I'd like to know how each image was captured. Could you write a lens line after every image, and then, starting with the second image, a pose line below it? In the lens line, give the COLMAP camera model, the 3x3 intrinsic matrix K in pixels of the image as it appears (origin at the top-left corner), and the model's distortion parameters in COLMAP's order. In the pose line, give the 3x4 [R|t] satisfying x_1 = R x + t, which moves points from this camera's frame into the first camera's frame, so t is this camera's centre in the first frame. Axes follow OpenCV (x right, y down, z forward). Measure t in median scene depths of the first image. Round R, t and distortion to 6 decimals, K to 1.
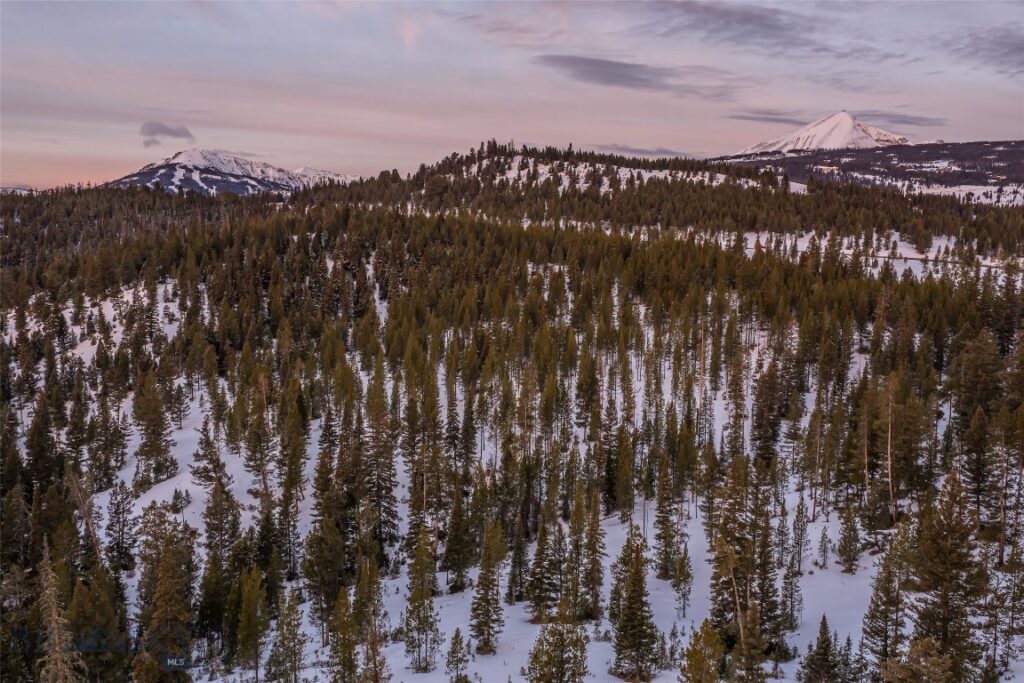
lens RADIAL K [[838.3, 0, 512.0], [0, 838.3, 341.5], [0, 0, 1]] dist [0.006144, -0.003512]
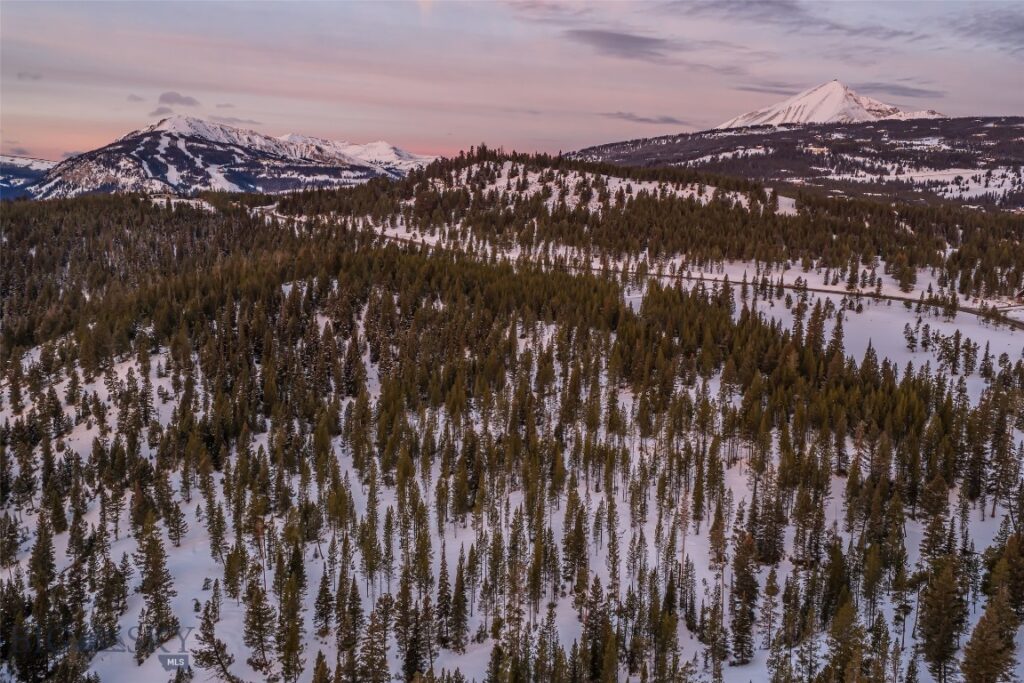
lens RADIAL K [[838.3, 0, 512.0], [0, 838.3, 341.5], [0, 0, 1]] dist [0.006144, -0.003512]
pose [[0.999919, 0.001271, 0.012656, -0.000122], [-0.001785, 0.999171, 0.040678, -0.056152], [-0.012594, -0.040697, 0.999092, -0.006150]]
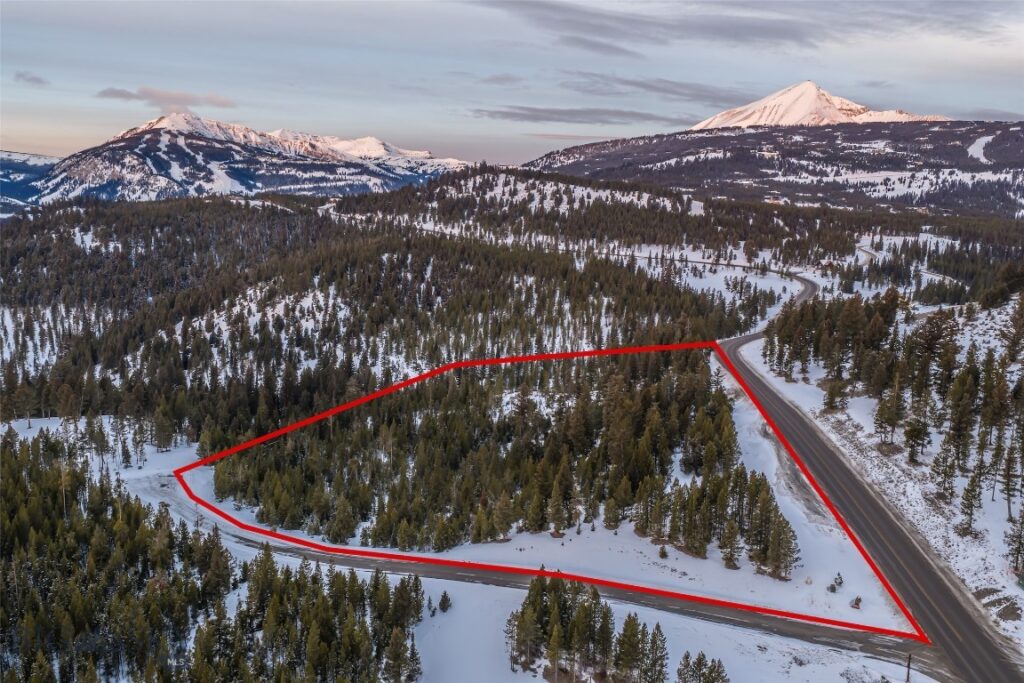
lens RADIAL K [[838.3, 0, 512.0], [0, 838.3, 341.5], [0, 0, 1]] dist [0.006144, -0.003512]
pose [[0.999579, -0.000667, 0.029006, -0.019463], [-0.000716, 0.998864, 0.047644, -0.018161], [-0.029004, -0.047644, 0.998443, -0.430057]]
